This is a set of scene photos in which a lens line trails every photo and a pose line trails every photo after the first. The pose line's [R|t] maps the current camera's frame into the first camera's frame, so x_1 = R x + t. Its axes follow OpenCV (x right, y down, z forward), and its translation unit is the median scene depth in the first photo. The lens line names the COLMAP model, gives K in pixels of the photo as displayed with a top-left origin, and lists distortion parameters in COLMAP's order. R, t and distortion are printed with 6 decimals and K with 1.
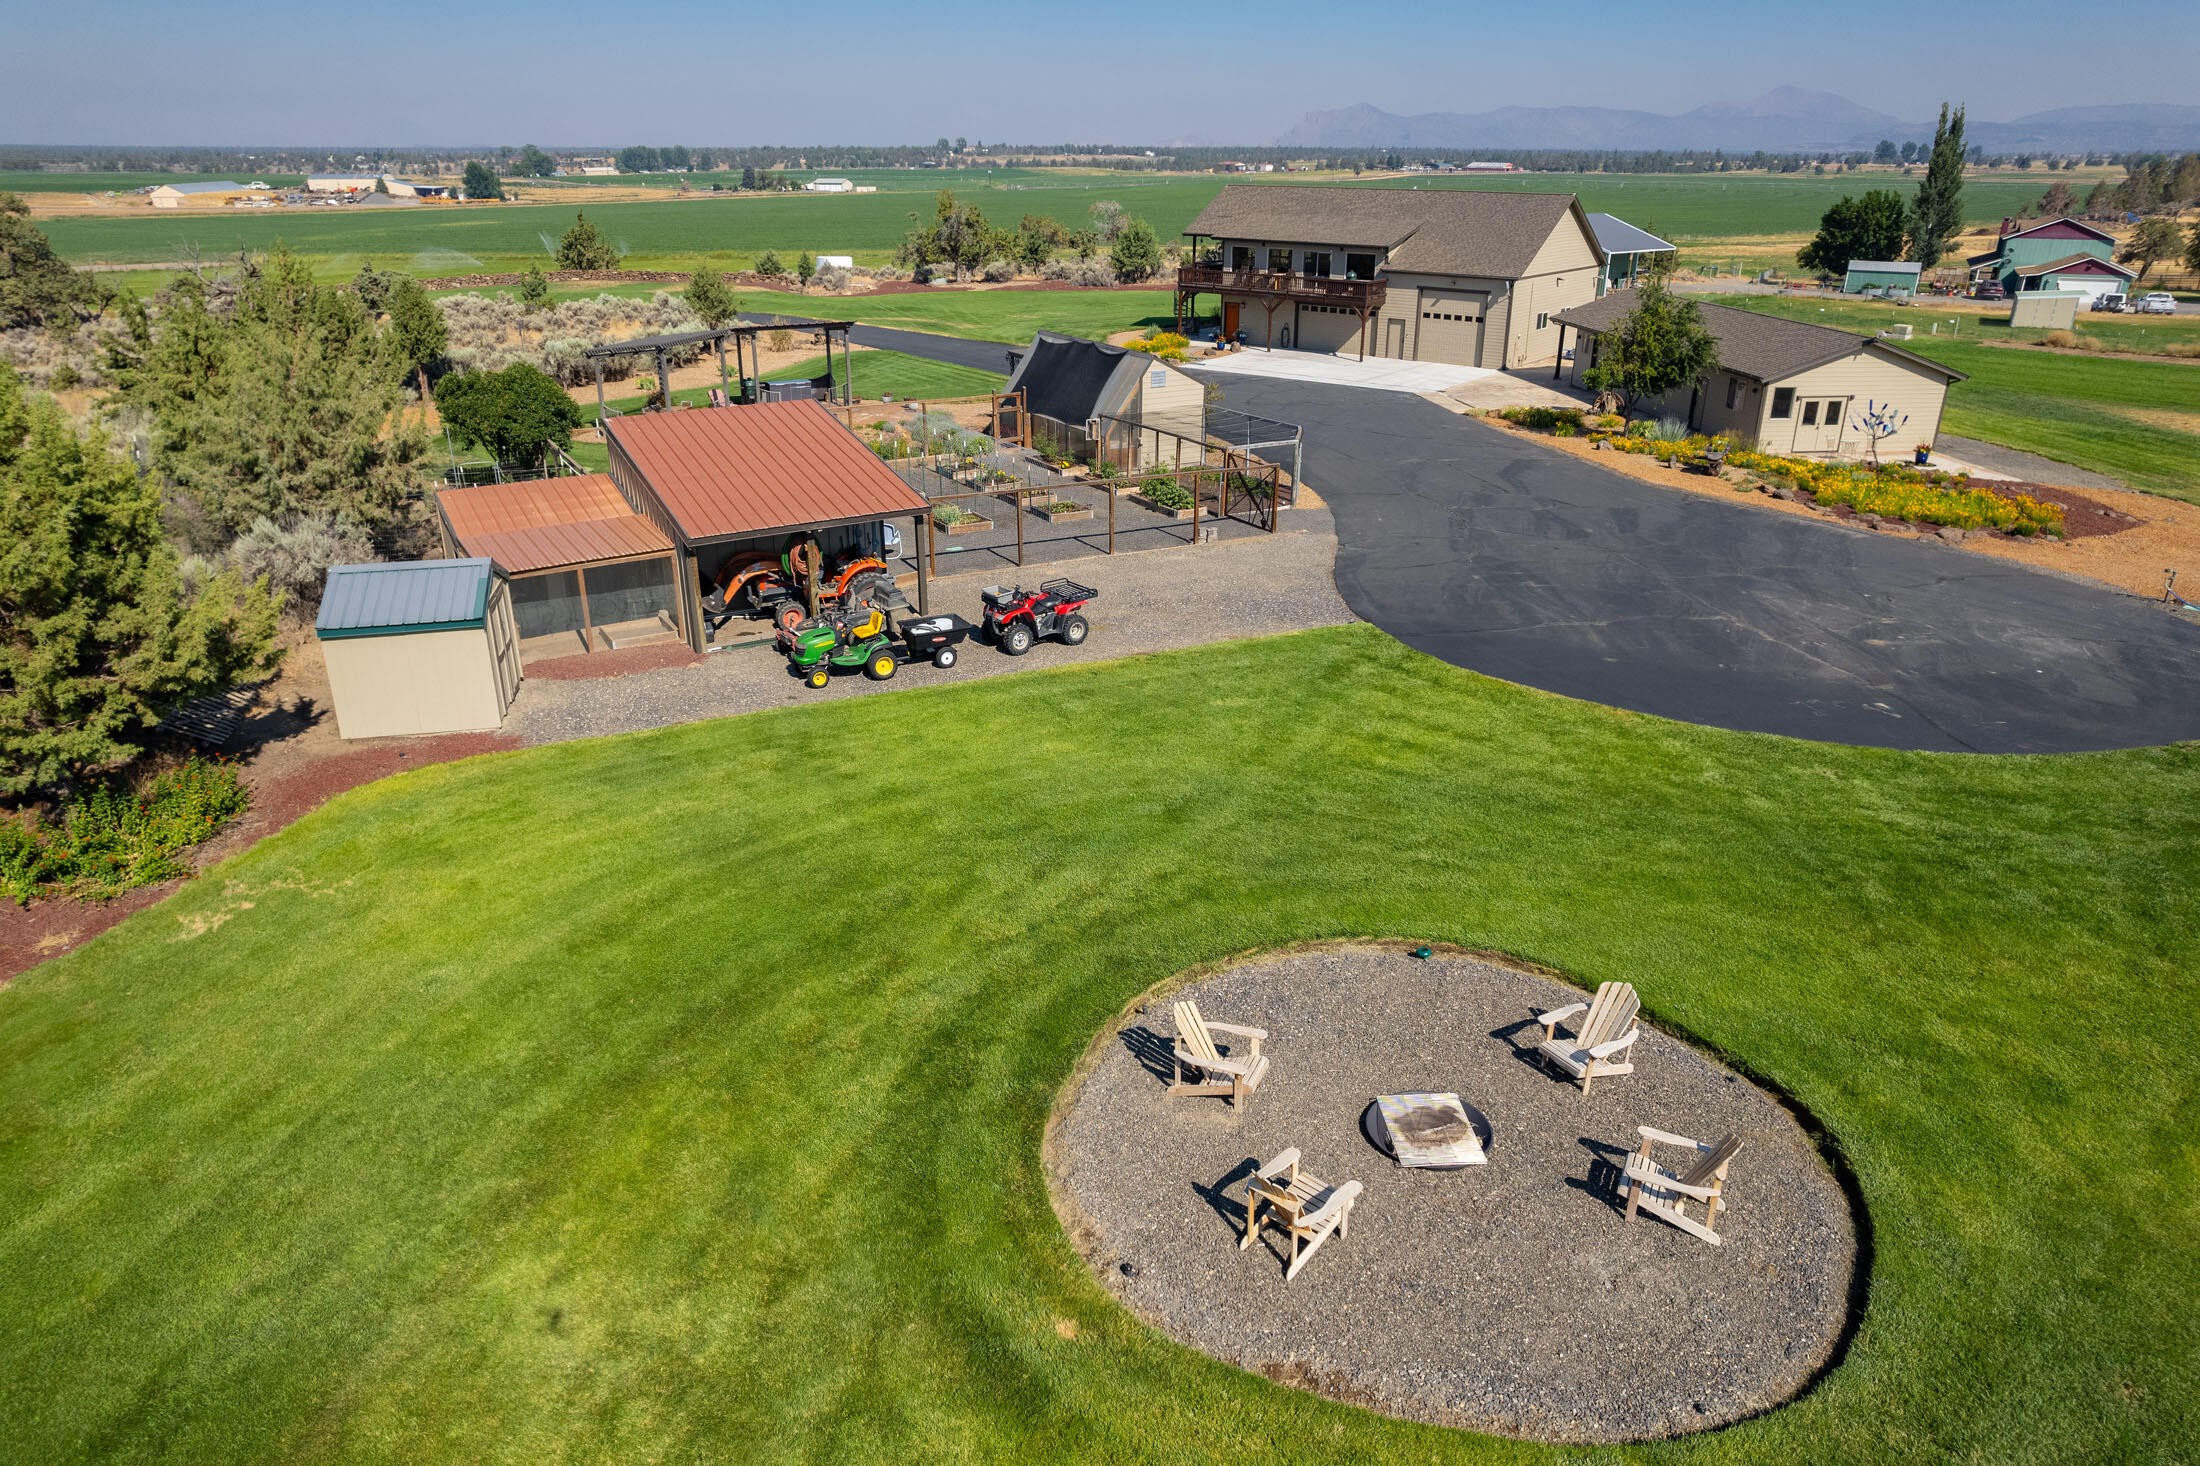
lens RADIAL K [[1433.3, 0, 1096.4], [0, 1433.3, 738.0], [0, 0, 1]] dist [-0.084202, 0.074761]
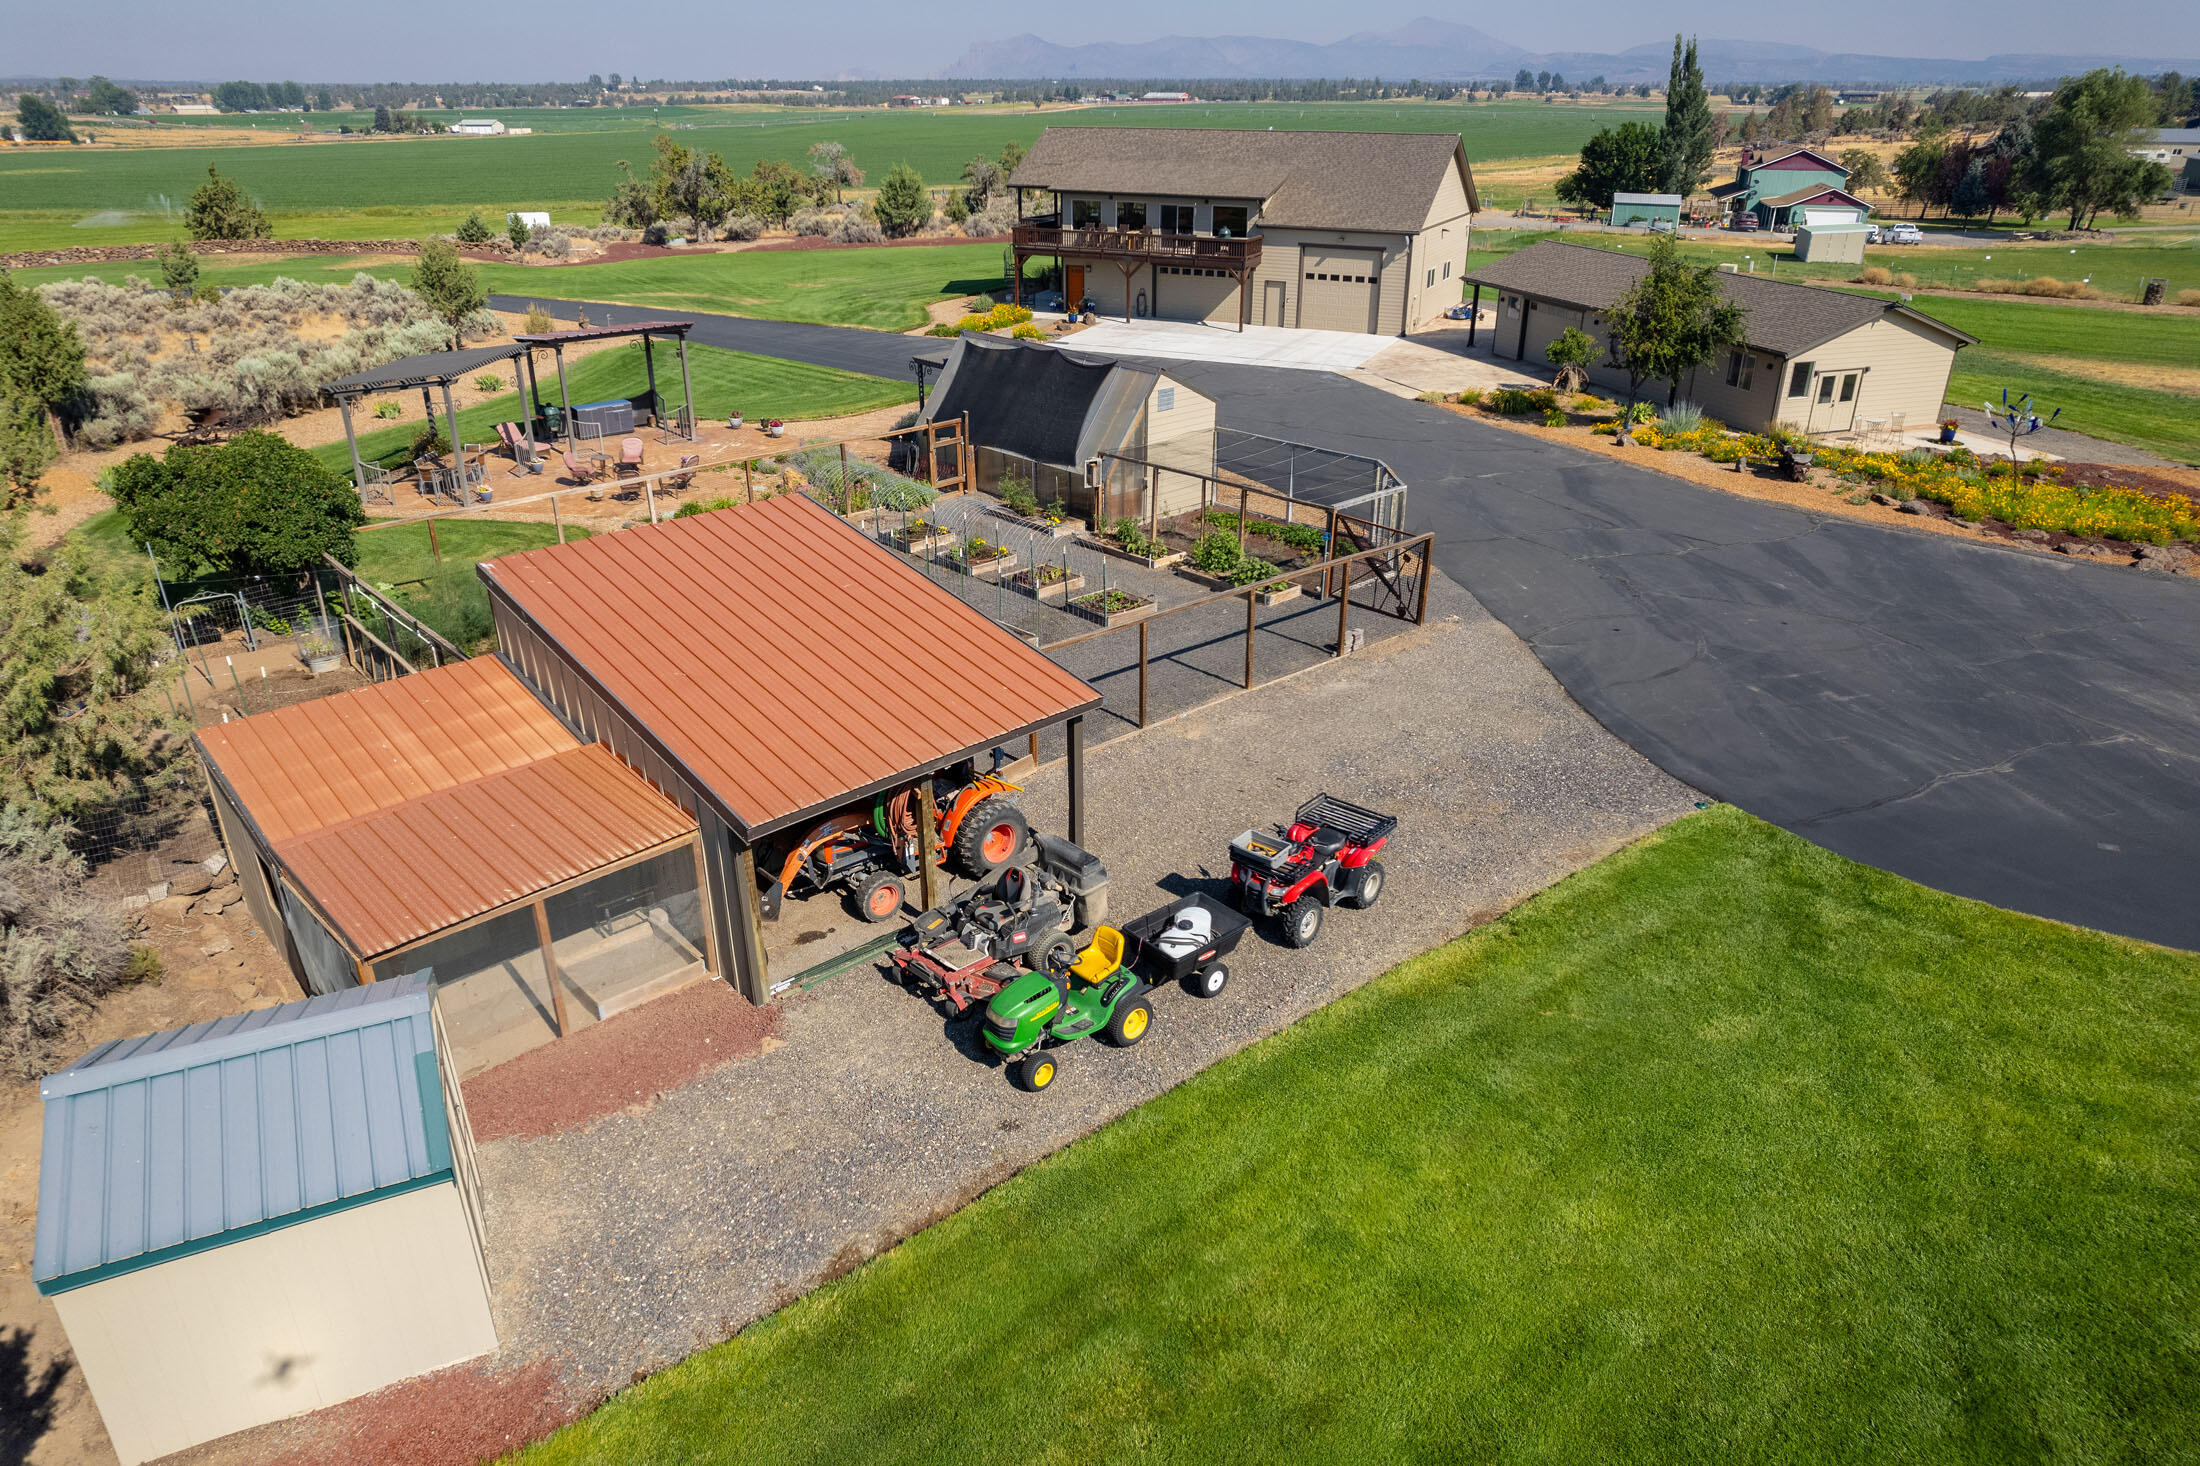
lens RADIAL K [[1433.3, 0, 1108.7], [0, 1433.3, 732.7], [0, 0, 1]] dist [-0.084202, 0.074761]
pose [[0.975103, -0.093560, 0.201051, -0.087272], [0.085918, 0.995220, 0.046422, -0.064279], [-0.204433, -0.027992, 0.978480, 0.148145]]
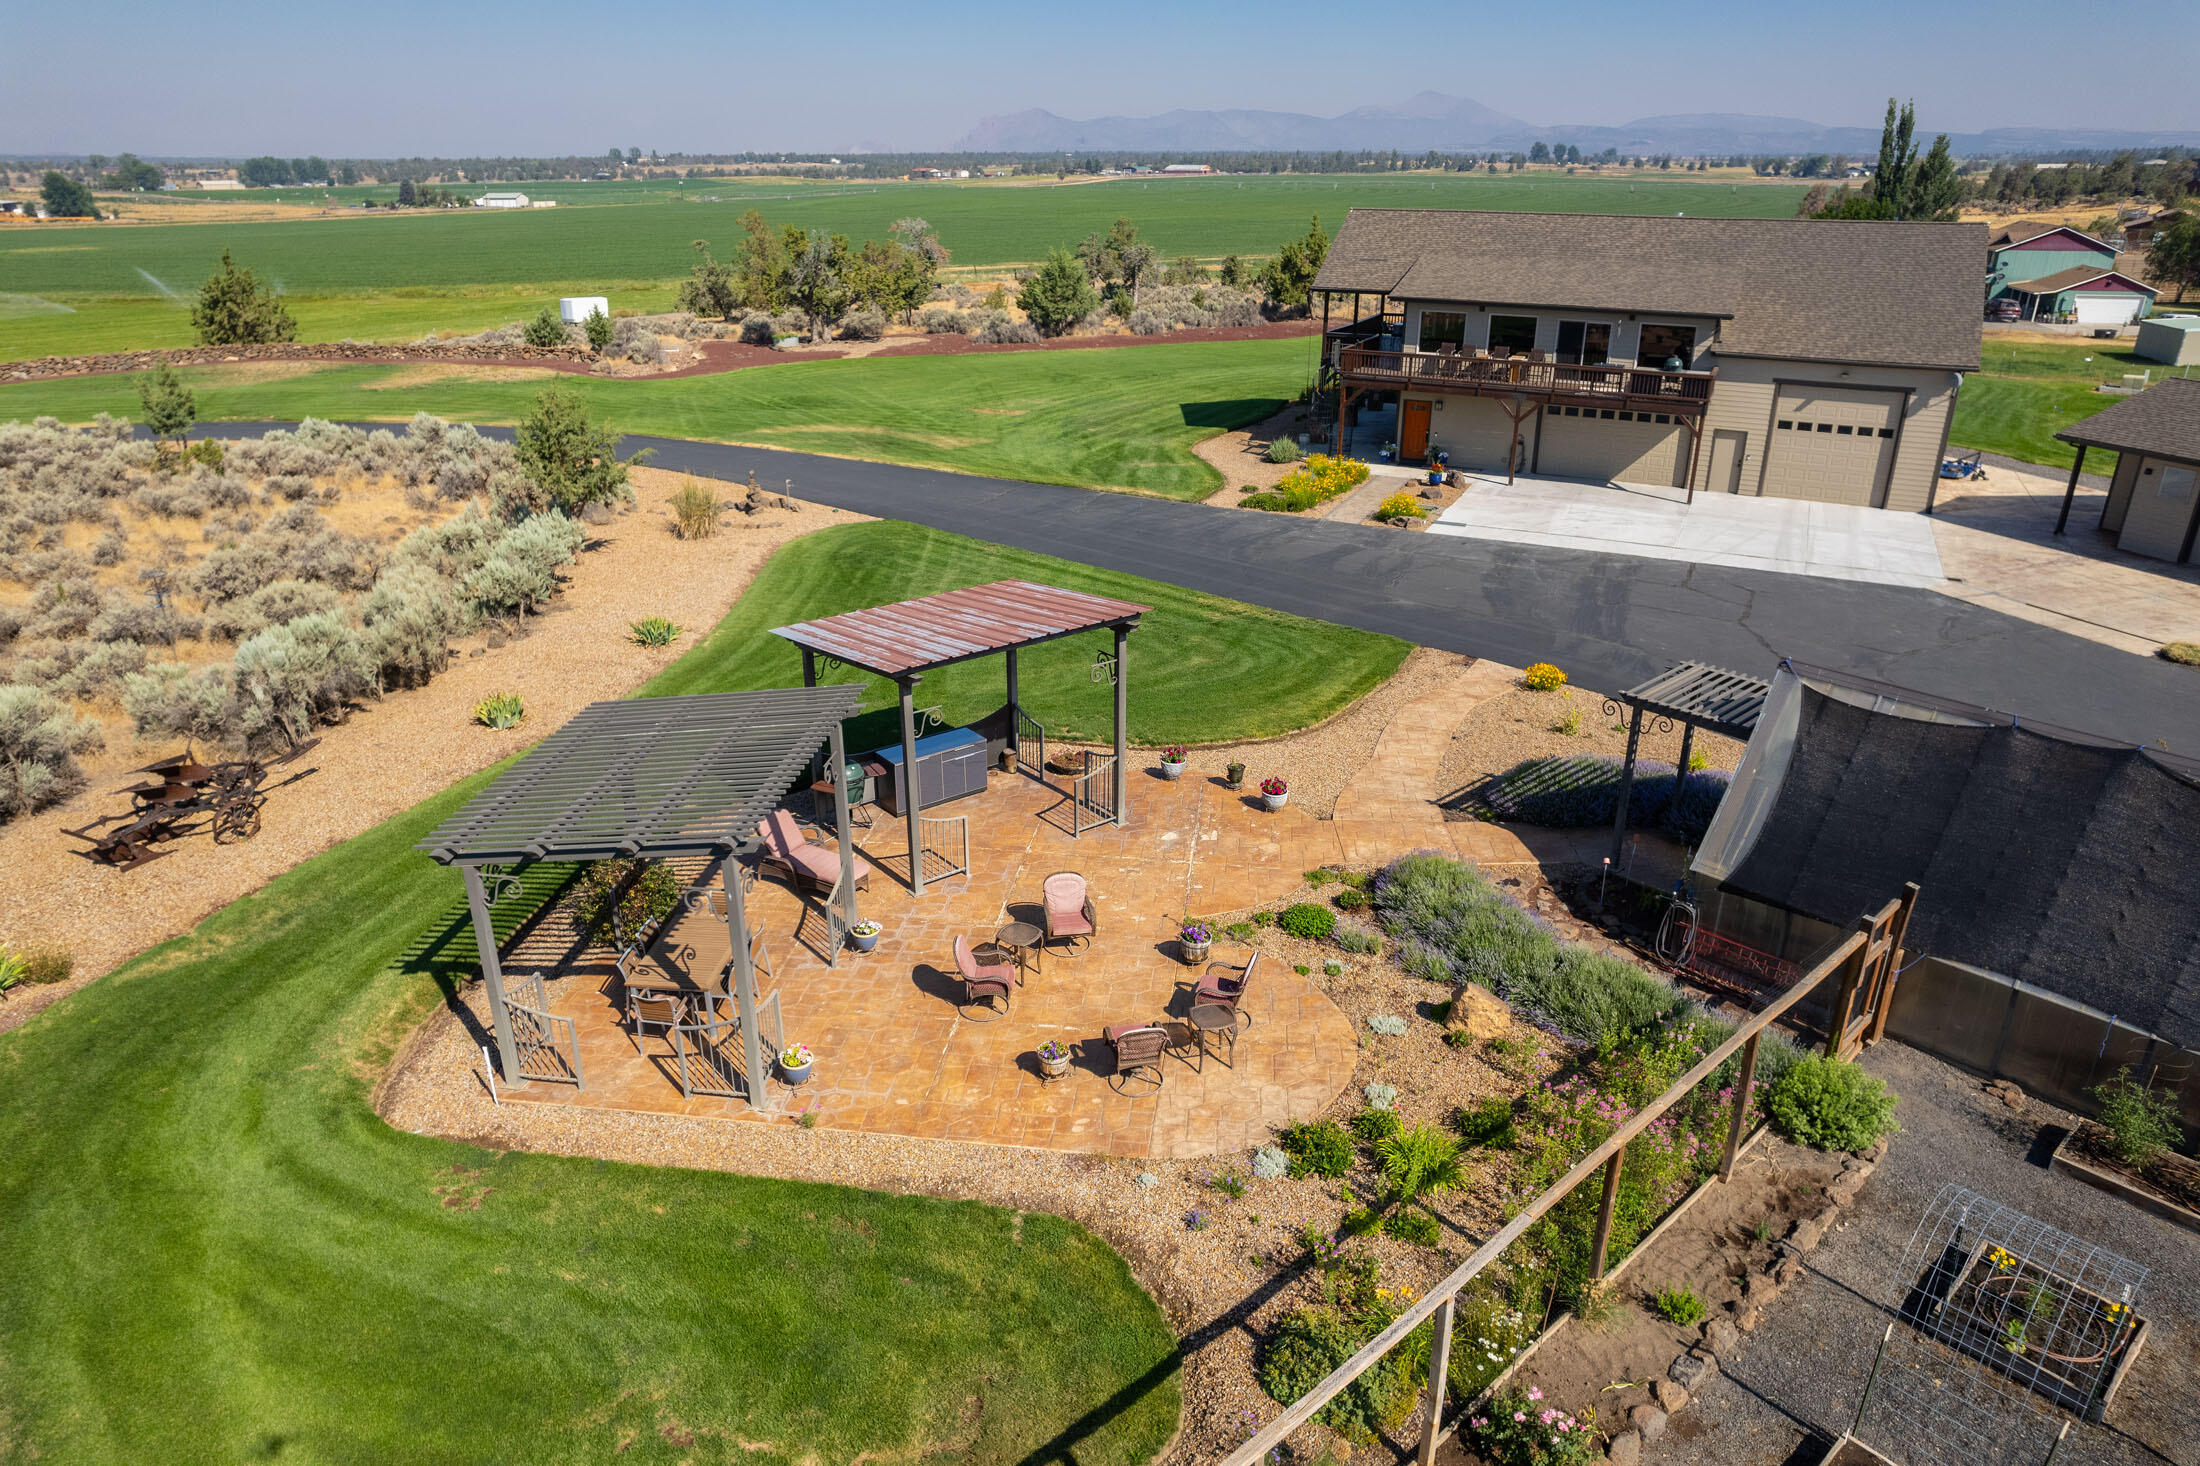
lens RADIAL K [[1433.3, 0, 1103.1], [0, 1433.3, 737.8], [0, 0, 1]] dist [-0.084202, 0.074761]
pose [[0.976780, -0.084562, 0.196848, -0.178159], [0.085306, 0.996344, 0.004713, -0.180213], [-0.196527, 0.012188, 0.980423, 0.435286]]
